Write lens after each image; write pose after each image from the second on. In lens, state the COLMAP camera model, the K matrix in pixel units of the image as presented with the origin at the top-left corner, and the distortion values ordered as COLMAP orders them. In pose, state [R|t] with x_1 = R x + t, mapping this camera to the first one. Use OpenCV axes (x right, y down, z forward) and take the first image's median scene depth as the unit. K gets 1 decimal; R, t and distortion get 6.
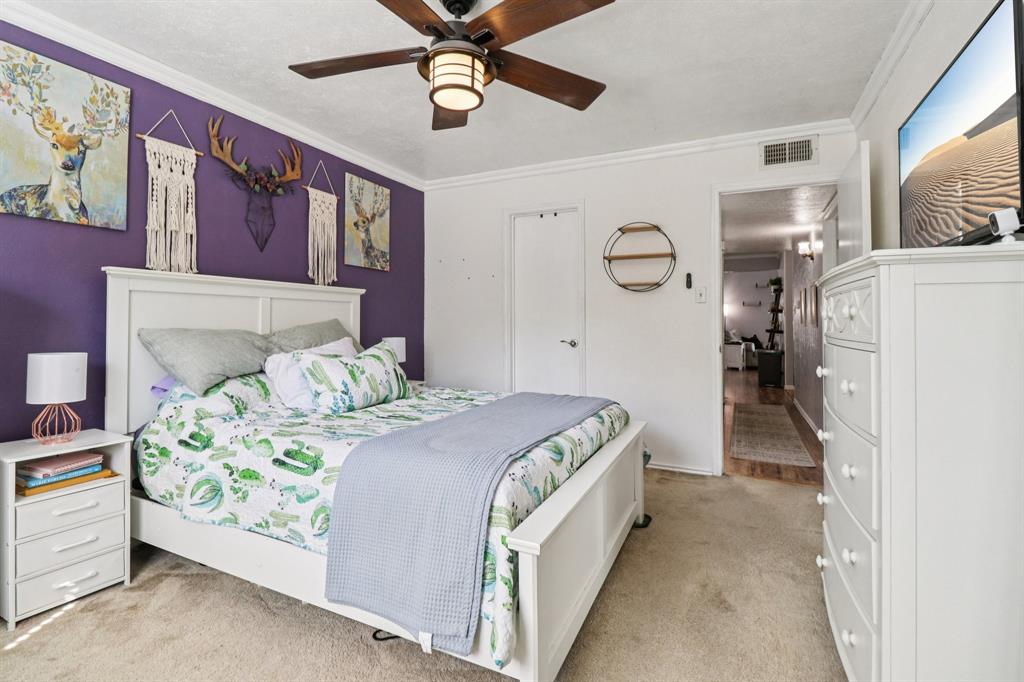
lens RADIAL K [[477.5, 0, 515.8], [0, 477.5, 322.4], [0, 0, 1]] dist [0.002557, -0.014211]
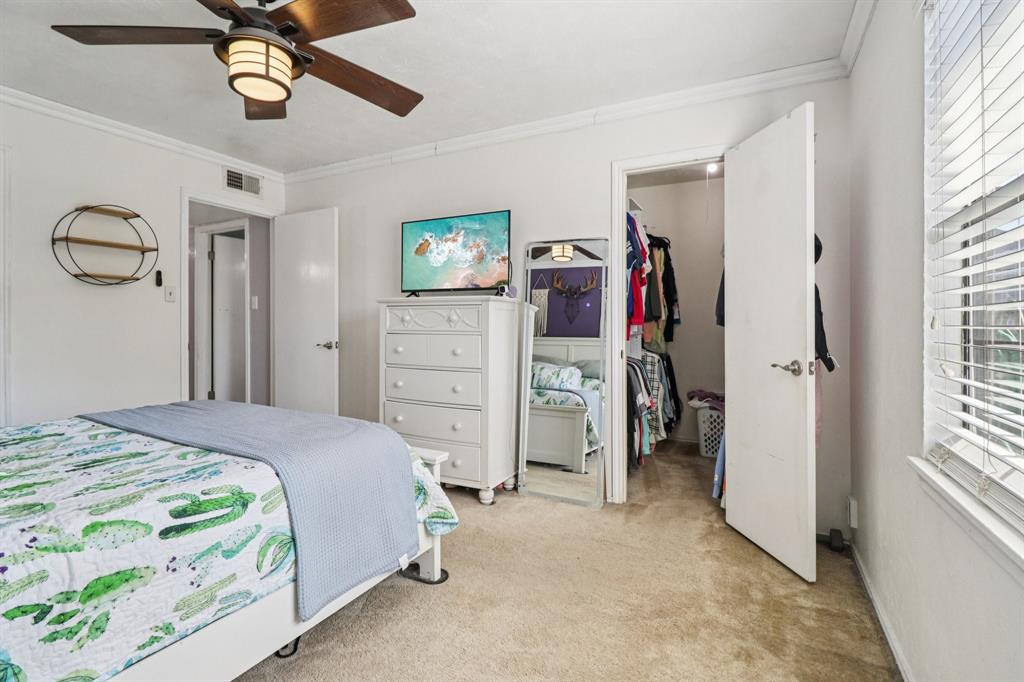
lens RADIAL K [[478.5, 0, 508.9], [0, 478.5, 330.5], [0, 0, 1]] dist [0.004061, -0.011893]
pose [[0.036360, -0.017040, 0.999193, -0.835211], [-0.005010, 0.999839, 0.017234, -0.003617], [-0.999326, -0.005632, 0.036269, 0.363695]]
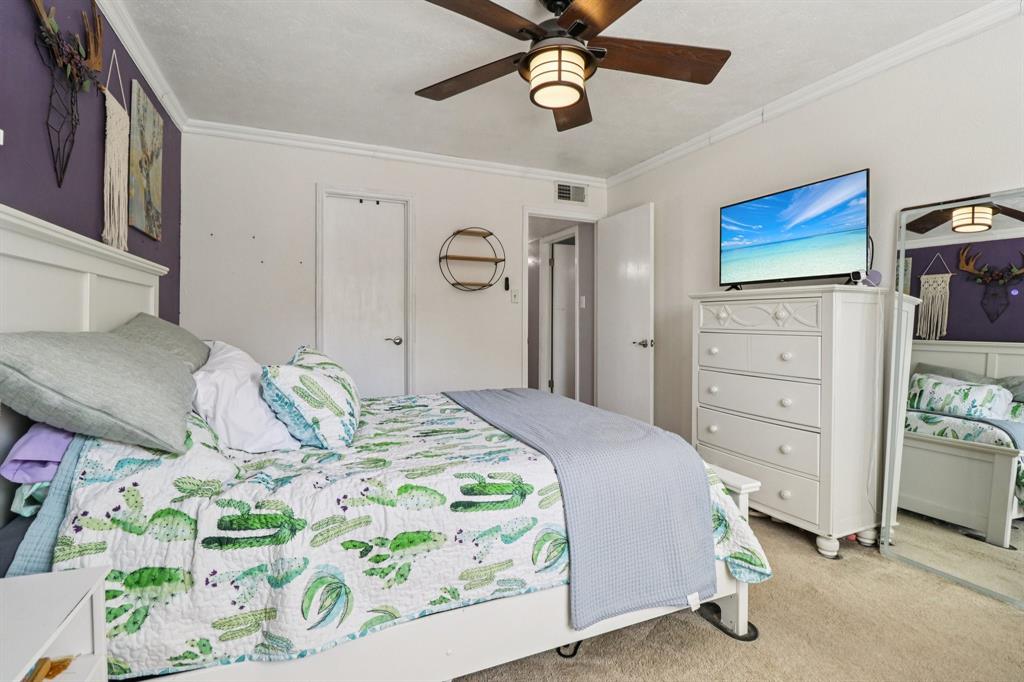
lens RADIAL K [[477.7, 0, 509.1], [0, 477.7, 322.2], [0, 0, 1]] dist [0.002315, -0.013519]
pose [[0.656634, -0.002295, 0.754206, -0.737820], [-0.003390, 0.999976, 0.005994, -0.001485], [-0.754202, -0.006493, 0.656610, 0.326036]]
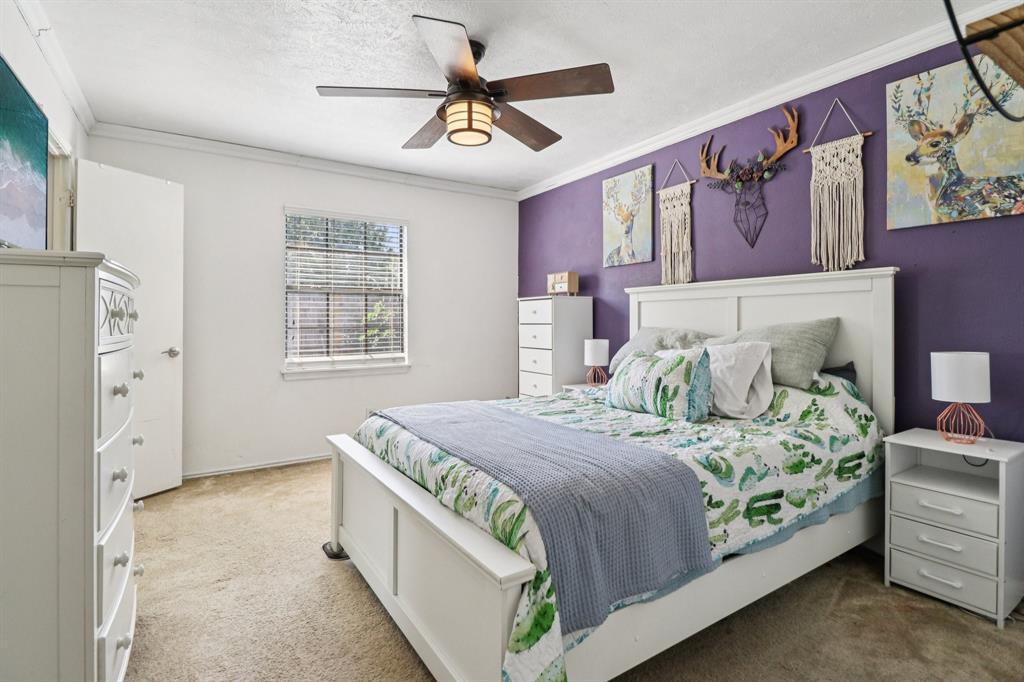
lens RADIAL K [[486.7, 0, 512.0], [0, 486.7, 341.0], [0, 0, 1]] dist [-0.011730, 0.000015]
pose [[-0.523721, 0.034287, -0.851200, 0.677501], [0.005487, 0.999305, 0.036877, -0.000439], [0.851872, 0.014643, -0.523545, 1.345817]]
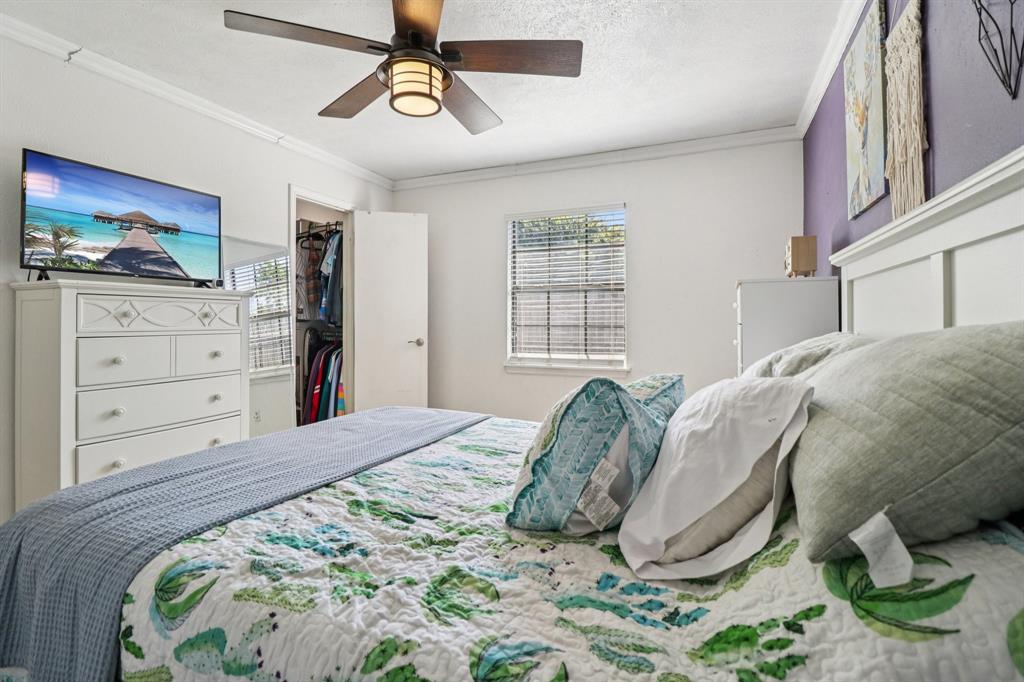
lens RADIAL K [[477.5, 0, 515.8], [0, 477.5, 322.4], [0, 0, 1]] dist [0.002557, -0.014211]
pose [[-0.999093, -0.002567, -0.042502, -0.217071], [-0.002594, 0.999996, 0.000583, 0.000856], [0.042501, 0.000692, -0.999096, 1.586011]]
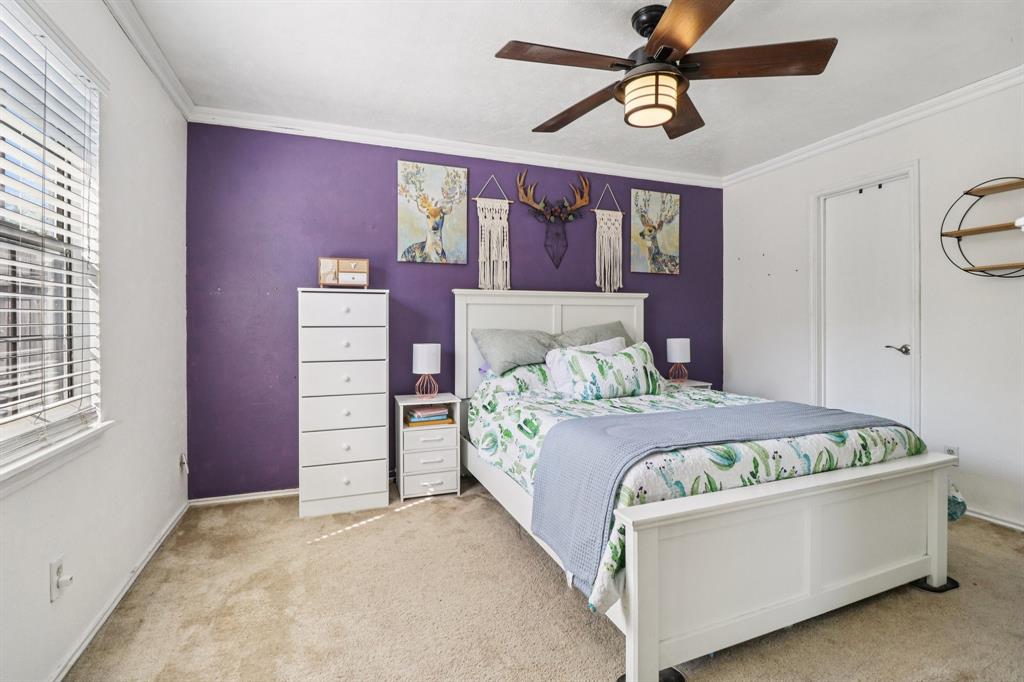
lens RADIAL K [[478.5, 0, 508.9], [0, 478.5, 330.5], [0, 0, 1]] dist [0.004061, -0.011893]
pose [[0.720768, 0.003926, -0.693165, 0.310484], [0.005890, 0.999913, 0.011788, 0.000313], [0.693151, -0.012579, 0.720682, -0.004183]]
